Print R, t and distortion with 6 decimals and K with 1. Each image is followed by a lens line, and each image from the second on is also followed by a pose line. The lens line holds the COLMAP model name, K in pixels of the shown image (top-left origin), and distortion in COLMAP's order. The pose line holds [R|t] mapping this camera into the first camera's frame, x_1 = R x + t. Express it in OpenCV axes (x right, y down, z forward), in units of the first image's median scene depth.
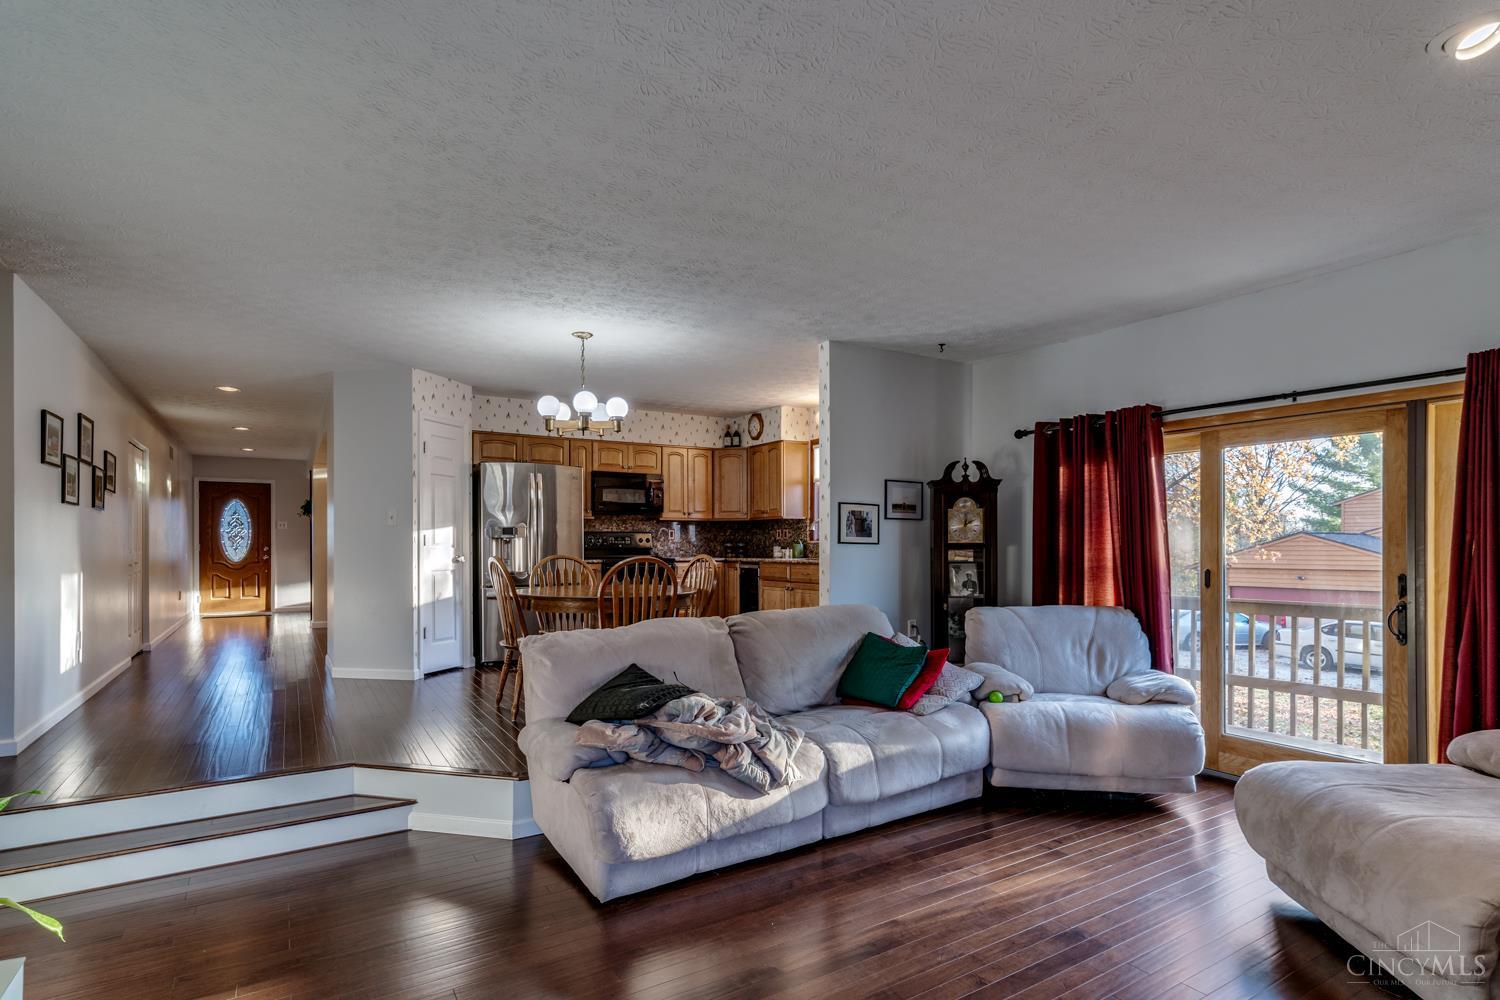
lens RADIAL K [[750.8, 0, 753.9], [0, 750.8, 548.3], [0, 0, 1]] dist [0.003787, 0.000071]
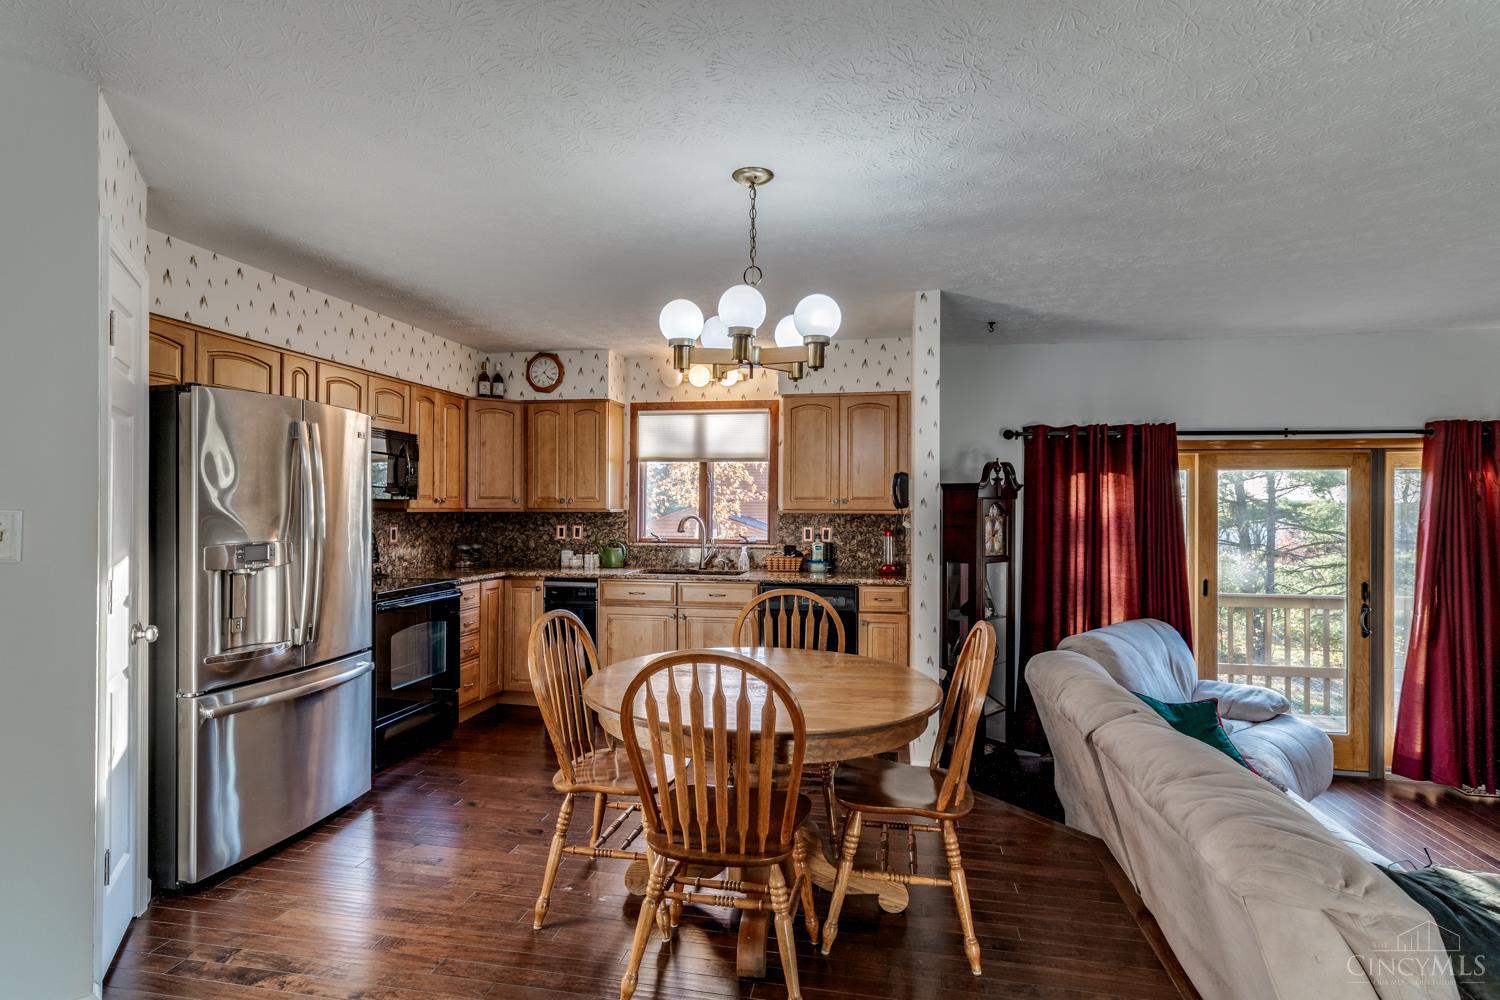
lens RADIAL K [[750.8, 0, 753.6], [0, 750.8, 502.8], [0, 0, 1]] dist [0.003787, 0.000071]
pose [[0.677439, 0.011687, 0.735486, -0.391823], [-0.002530, 0.999905, -0.013558, -0.040229], [-0.735574, 0.007324, 0.677405, 0.444313]]
